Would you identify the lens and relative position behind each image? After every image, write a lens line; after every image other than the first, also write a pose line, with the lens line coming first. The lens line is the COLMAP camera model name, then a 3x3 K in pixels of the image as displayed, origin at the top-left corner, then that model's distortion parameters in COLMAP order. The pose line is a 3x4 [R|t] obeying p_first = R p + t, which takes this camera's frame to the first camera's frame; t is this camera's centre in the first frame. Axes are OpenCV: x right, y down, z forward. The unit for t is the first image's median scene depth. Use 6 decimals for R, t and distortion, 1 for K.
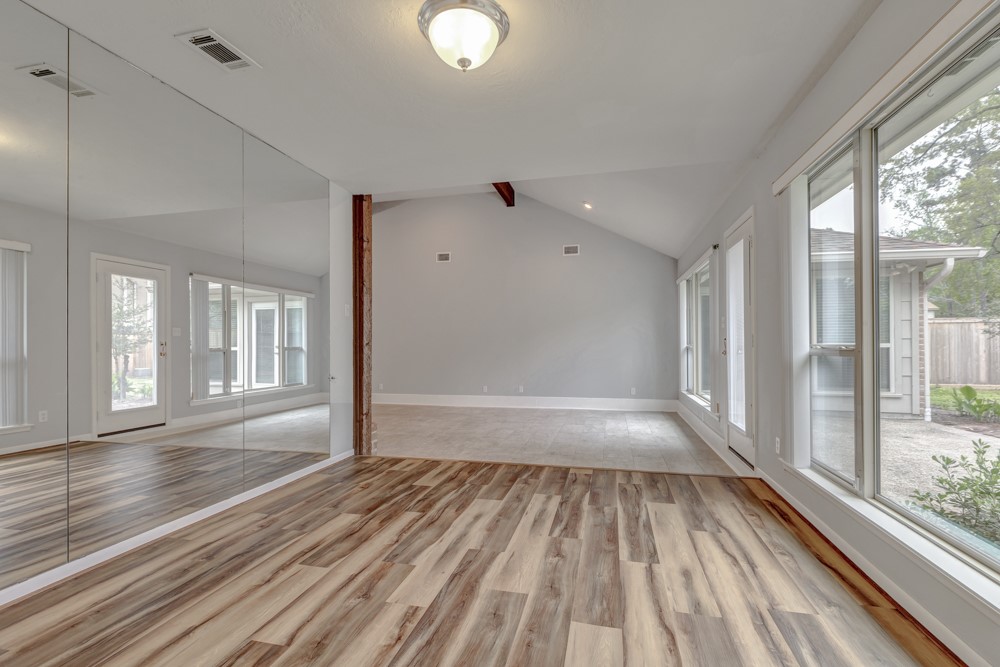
lens RADIAL K [[443.7, 0, 508.1], [0, 443.7, 341.4], [0, 0, 1]] dist [-0.000266, -0.000339]
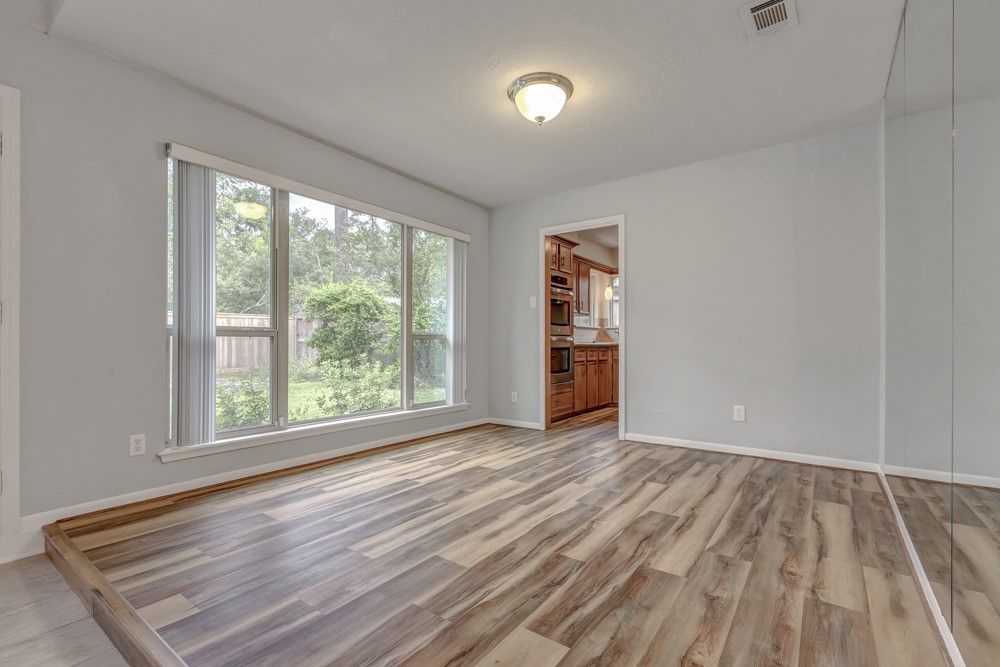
lens RADIAL K [[443.7, 0, 508.1], [0, 443.7, 341.4], [0, 0, 1]] dist [-0.000266, -0.000339]
pose [[-0.924235, 0.007066, 0.381760, -0.453077], [0.001798, 0.999898, -0.014154, 0.072902], [-0.381821, -0.012396, -0.924153, 1.972307]]
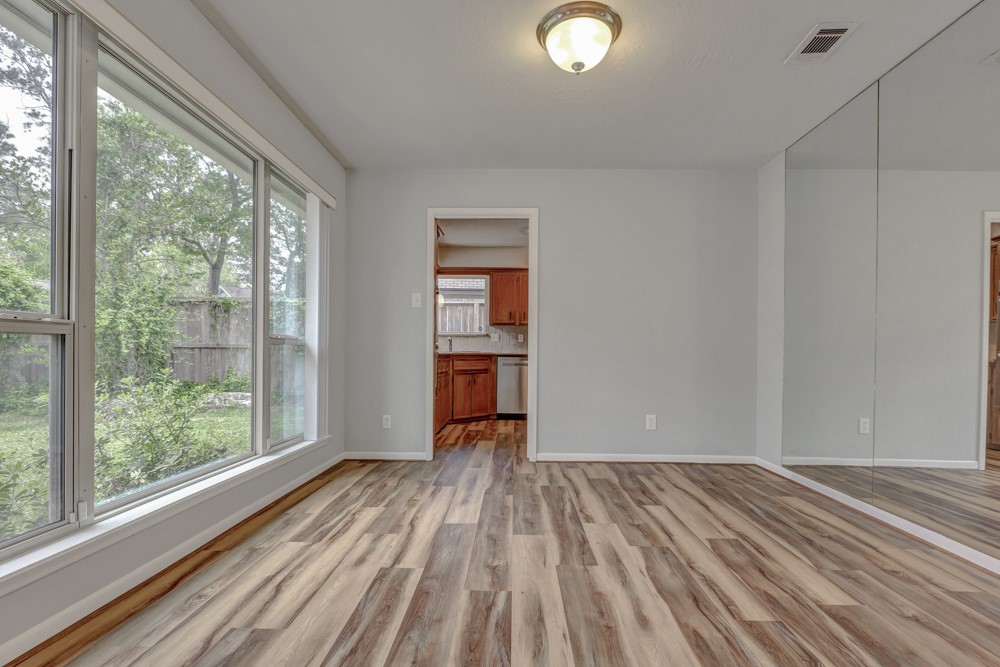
lens RADIAL K [[471.2, 0, 504.8], [0, 471.2, 357.4], [0, 0, 1]] dist [-0.004665, -0.000472]
pose [[-0.978478, -0.002446, -0.206338, 0.263761], [-0.003332, 0.999987, 0.003948, 0.064381], [0.206326, 0.004551, -0.978473, 1.778186]]
